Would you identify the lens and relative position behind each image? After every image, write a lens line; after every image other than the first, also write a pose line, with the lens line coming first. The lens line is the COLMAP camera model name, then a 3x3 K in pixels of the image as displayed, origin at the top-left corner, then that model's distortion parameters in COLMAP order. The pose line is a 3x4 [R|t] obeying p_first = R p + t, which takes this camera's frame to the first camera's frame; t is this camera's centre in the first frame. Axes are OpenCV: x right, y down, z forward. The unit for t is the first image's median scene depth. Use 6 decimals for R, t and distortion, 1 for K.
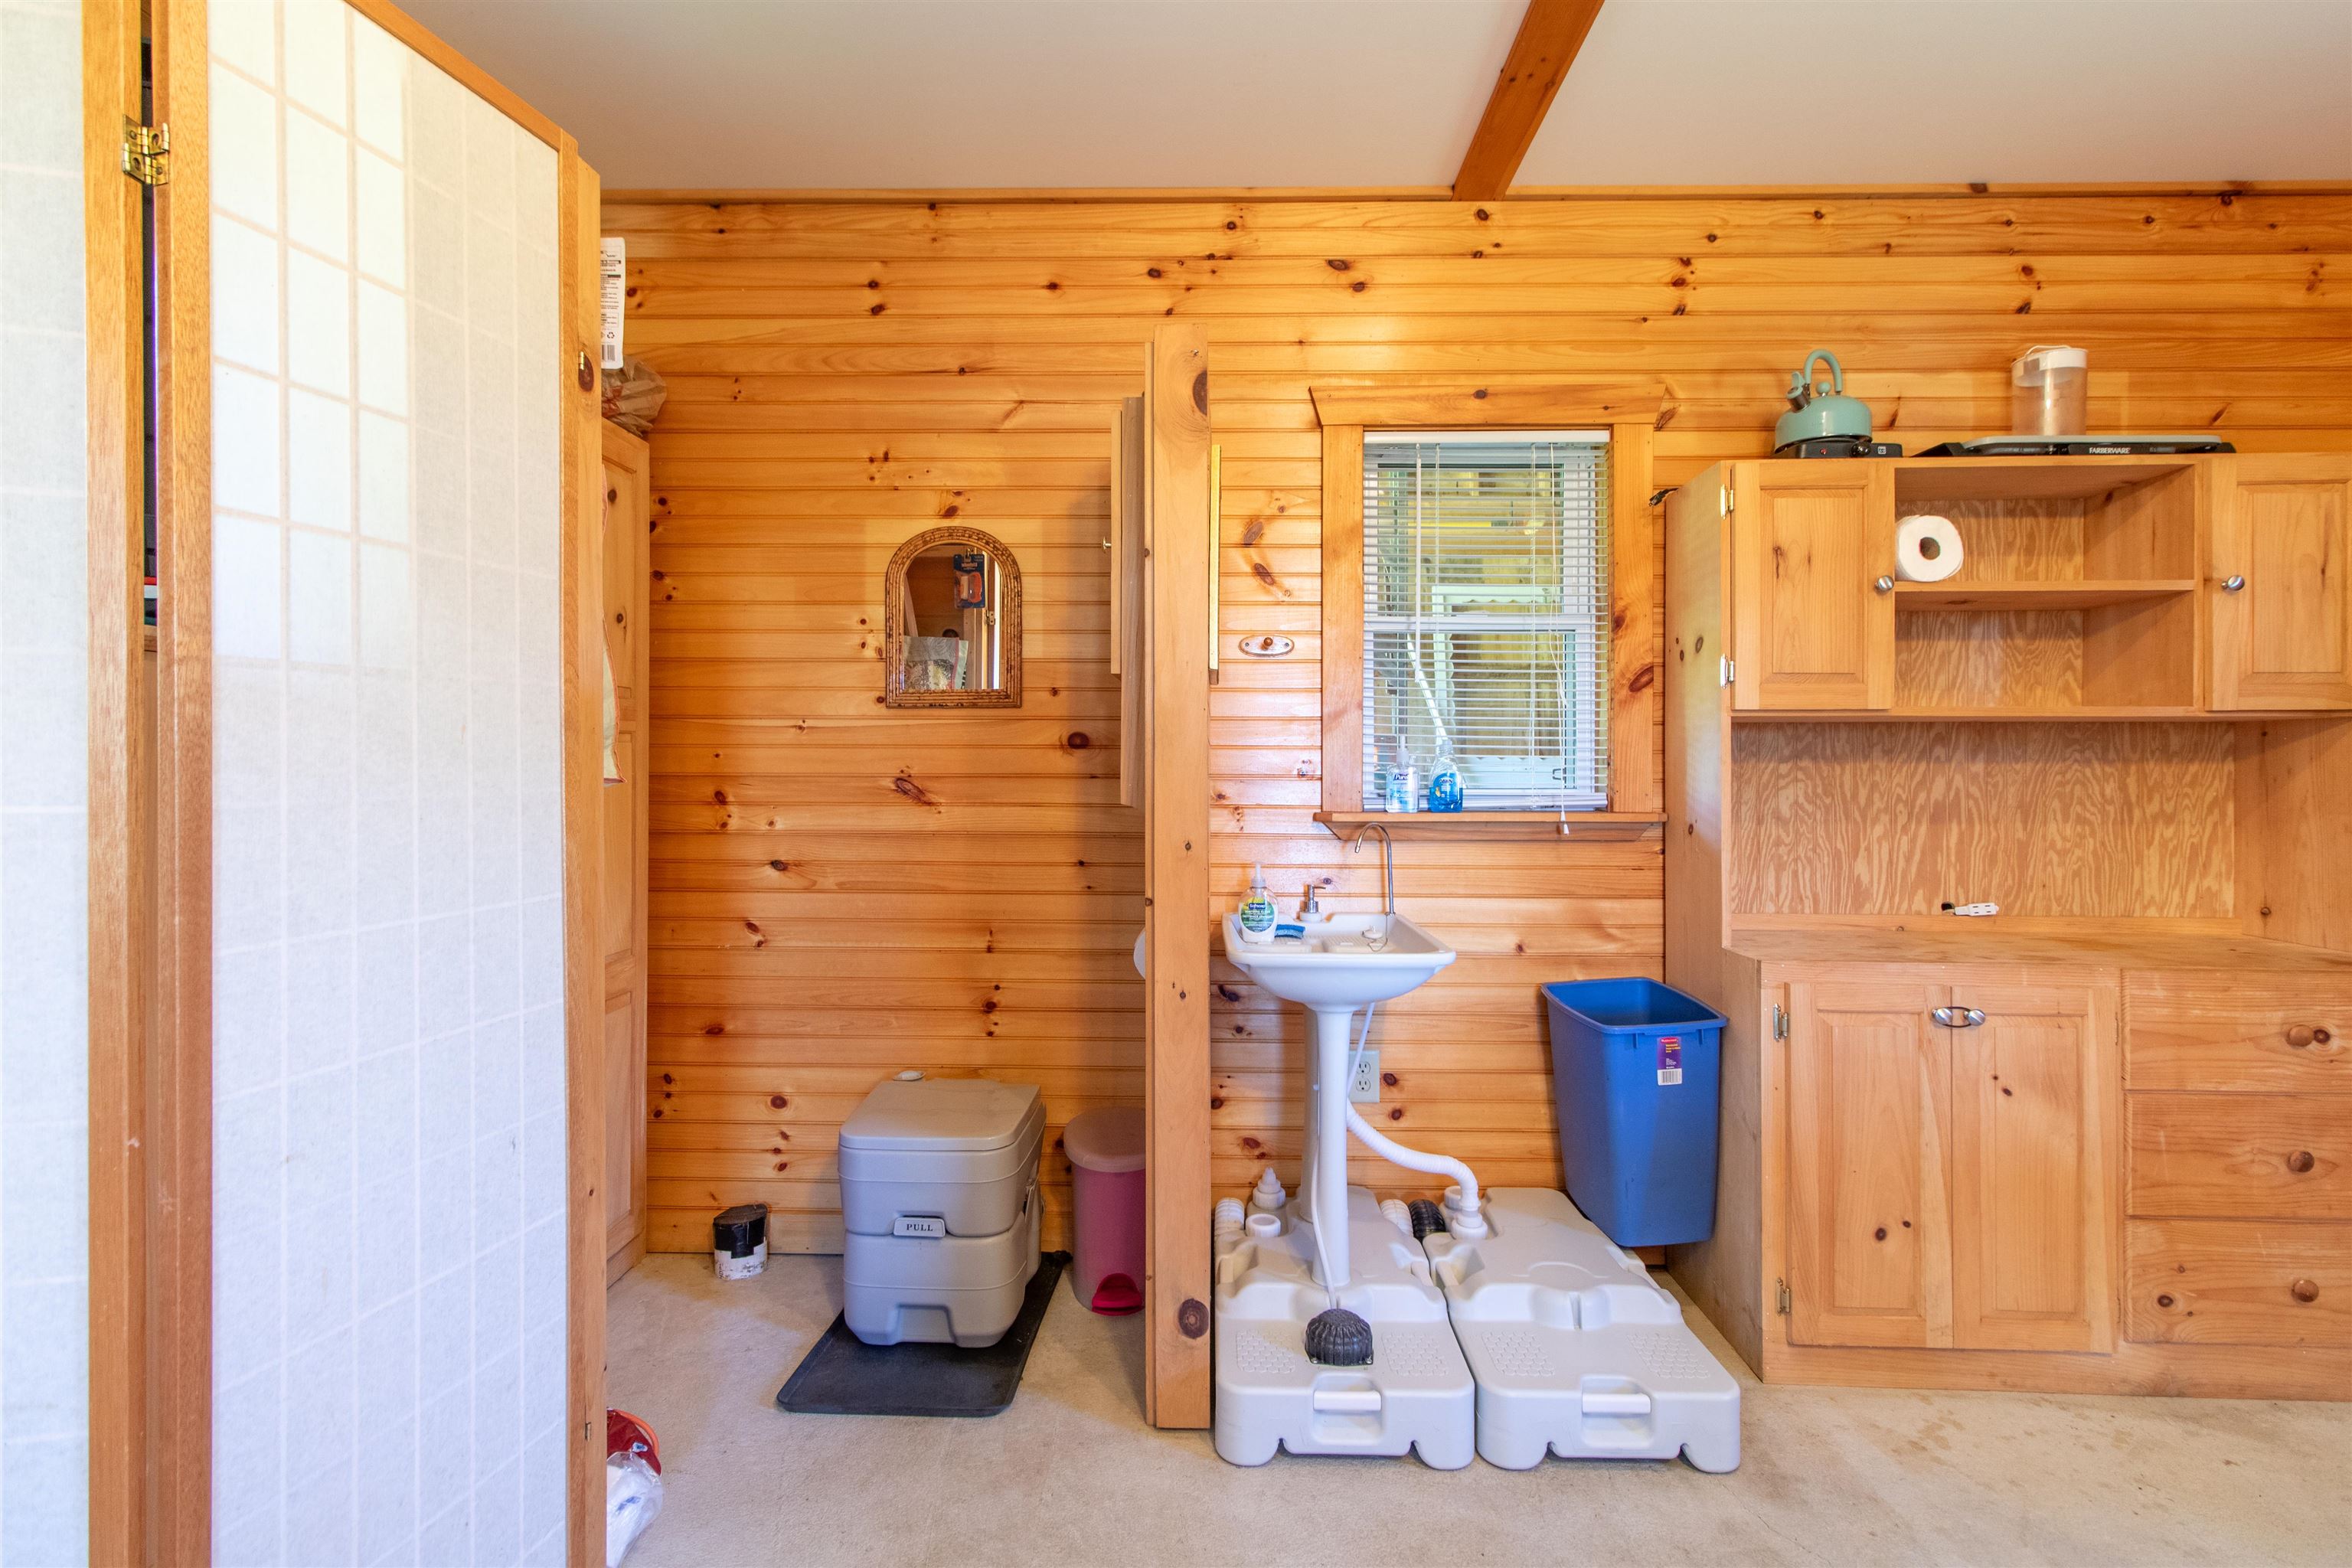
lens RADIAL K [[1084.5, 0, 1190.5], [0, 1084.5, 758.0], [0, 0, 1]] dist [0.002745, 0.000175]
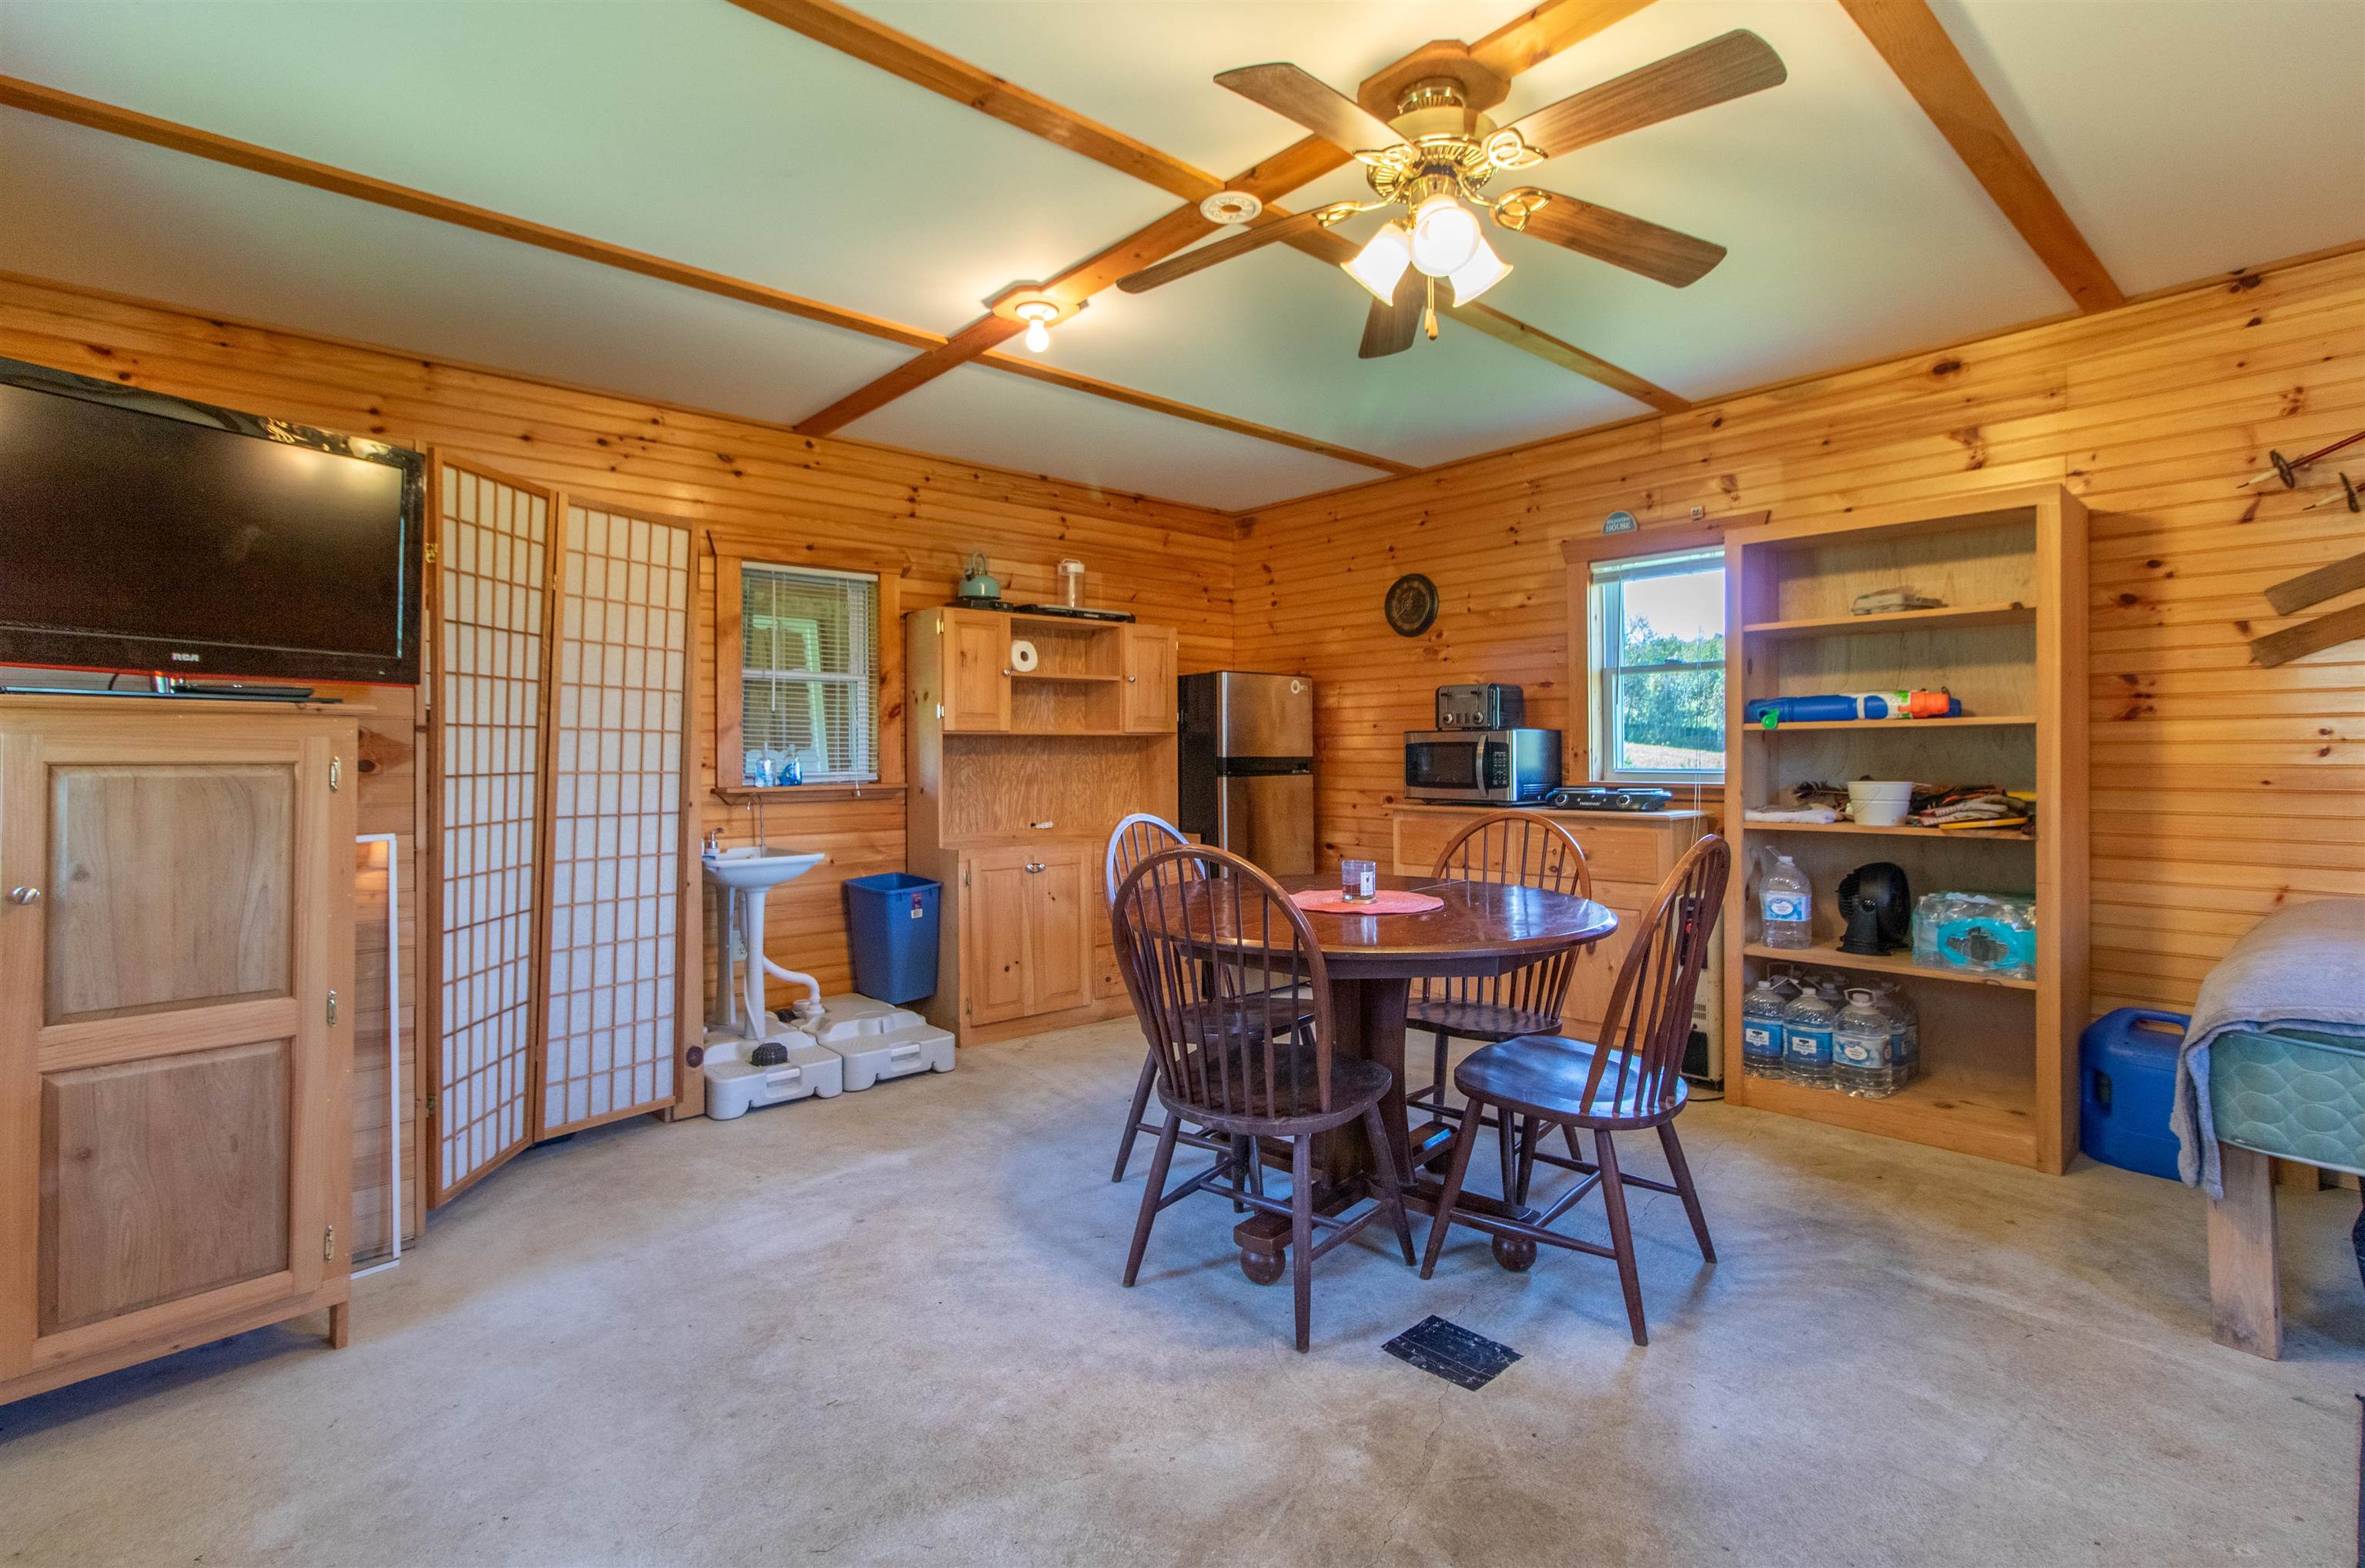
lens RADIAL K [[1090.4, 0, 1197.1], [0, 1090.4, 757.8], [0, 0, 1]] dist [0.002745, 0.000175]
pose [[0.732911, -0.010429, 0.680245, -0.479906], [0.002992, 0.999922, 0.012107, -0.014490], [-0.680318, -0.006838, 0.732885, -0.725652]]
